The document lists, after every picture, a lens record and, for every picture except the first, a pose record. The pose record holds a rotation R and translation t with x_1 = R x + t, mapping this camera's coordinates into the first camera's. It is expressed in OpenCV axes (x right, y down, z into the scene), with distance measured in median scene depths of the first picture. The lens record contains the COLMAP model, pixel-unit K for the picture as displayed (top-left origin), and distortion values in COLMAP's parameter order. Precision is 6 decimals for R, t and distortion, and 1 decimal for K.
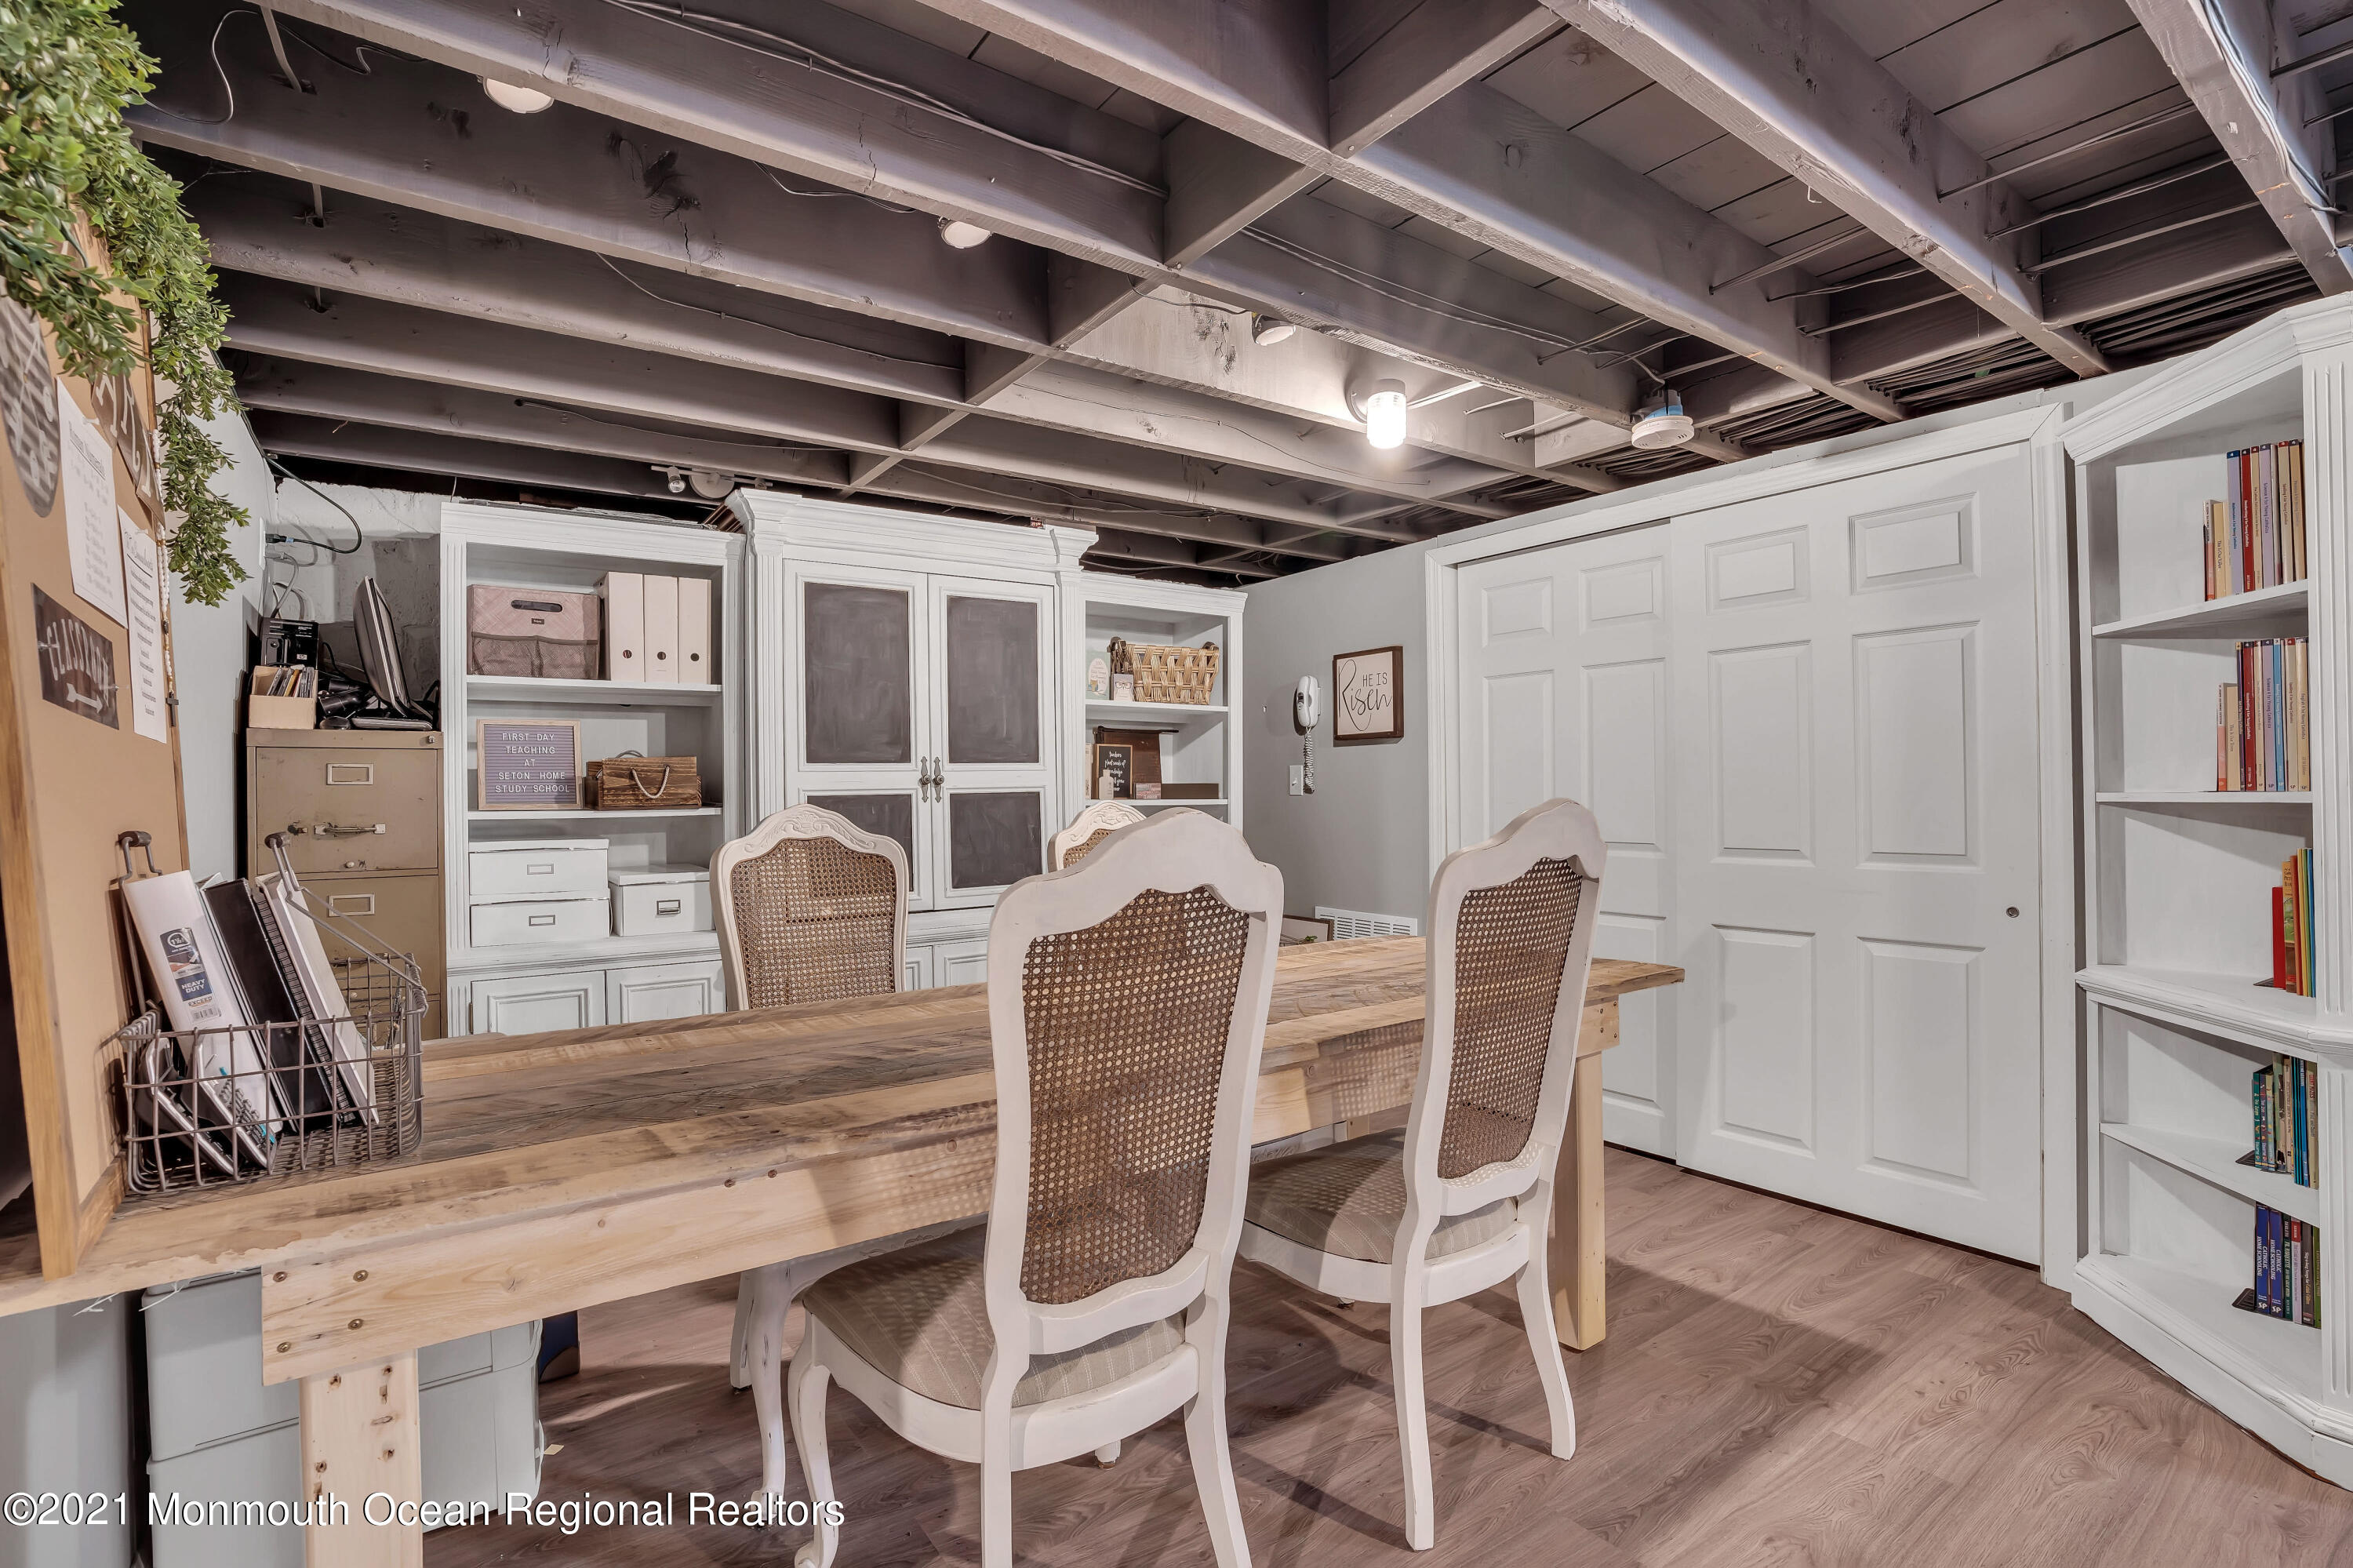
lens RADIAL K [[1091.5, 0, 1189.5], [0, 1091.5, 788.0], [0, 0, 1]] dist [-0.073767, 0.030076]
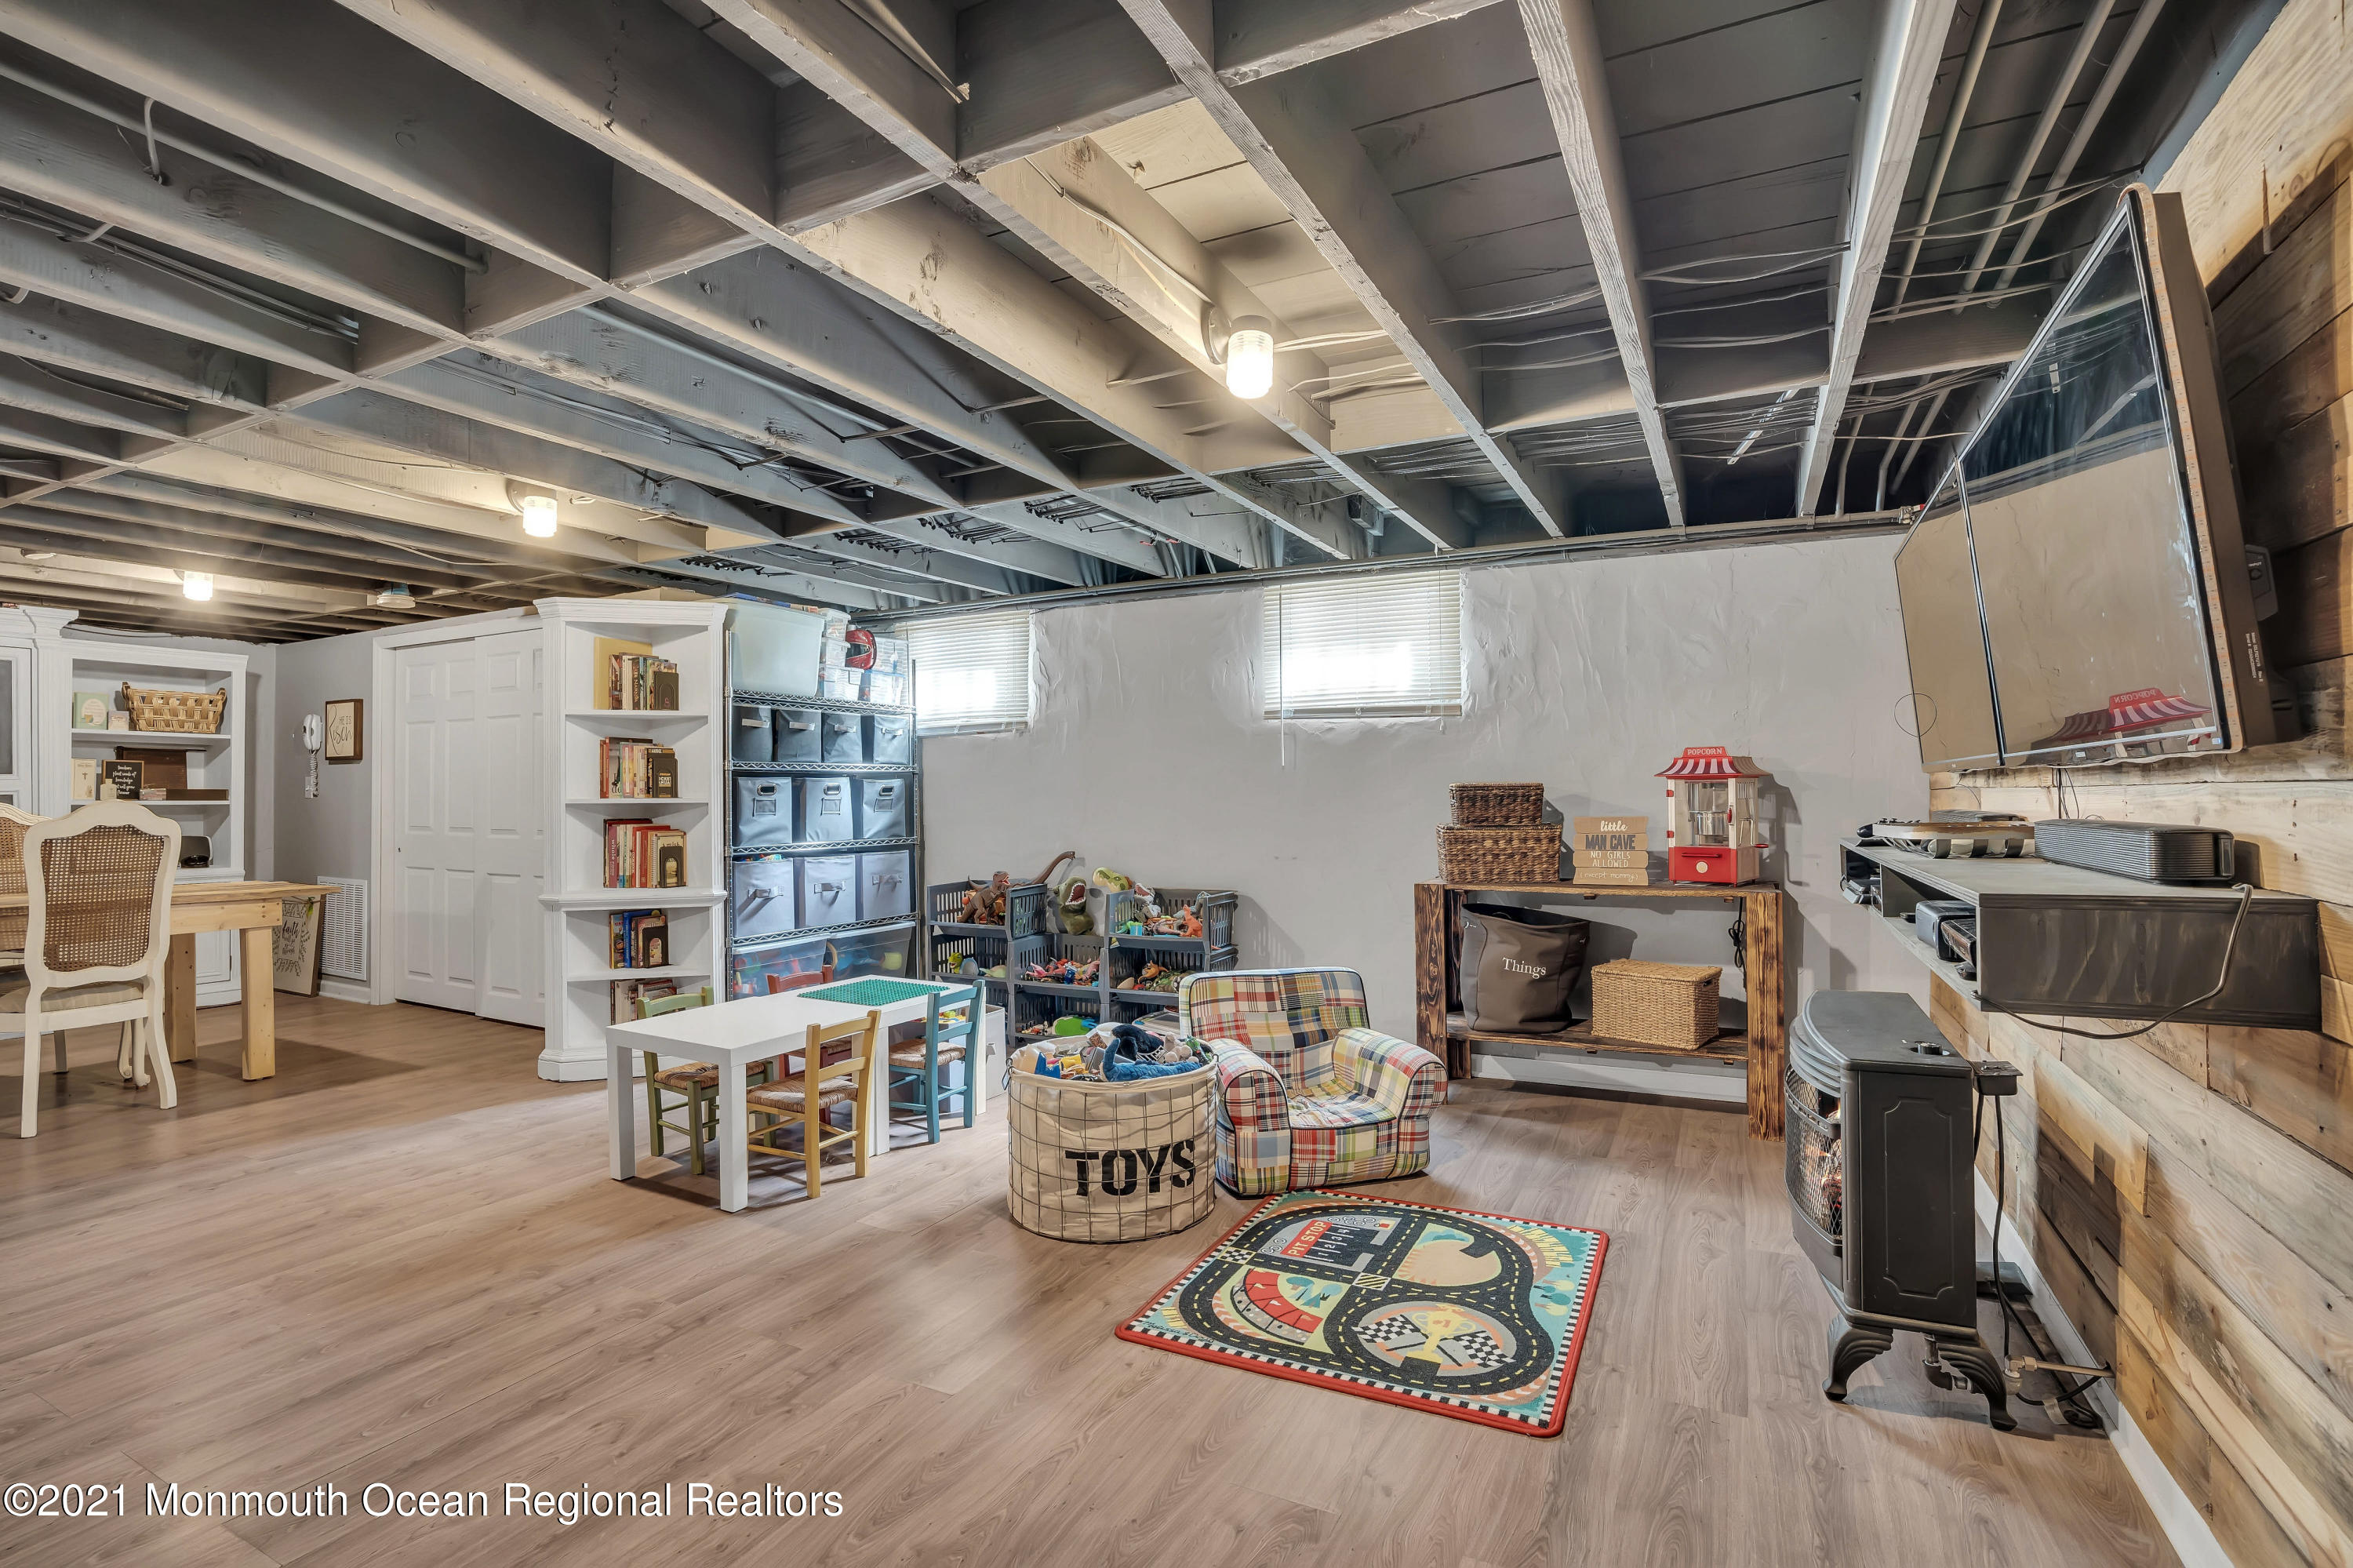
lens RADIAL K [[1091.5, 0, 1189.5], [0, 1091.5, 788.0], [0, 0, 1]] dist [-0.073767, 0.030076]
pose [[0.890713, 0.018212, 0.454202, 0.542035], [-0.009951, 0.999739, -0.020571, 0.010252], [-0.454458, 0.013803, 0.890661, -0.796432]]
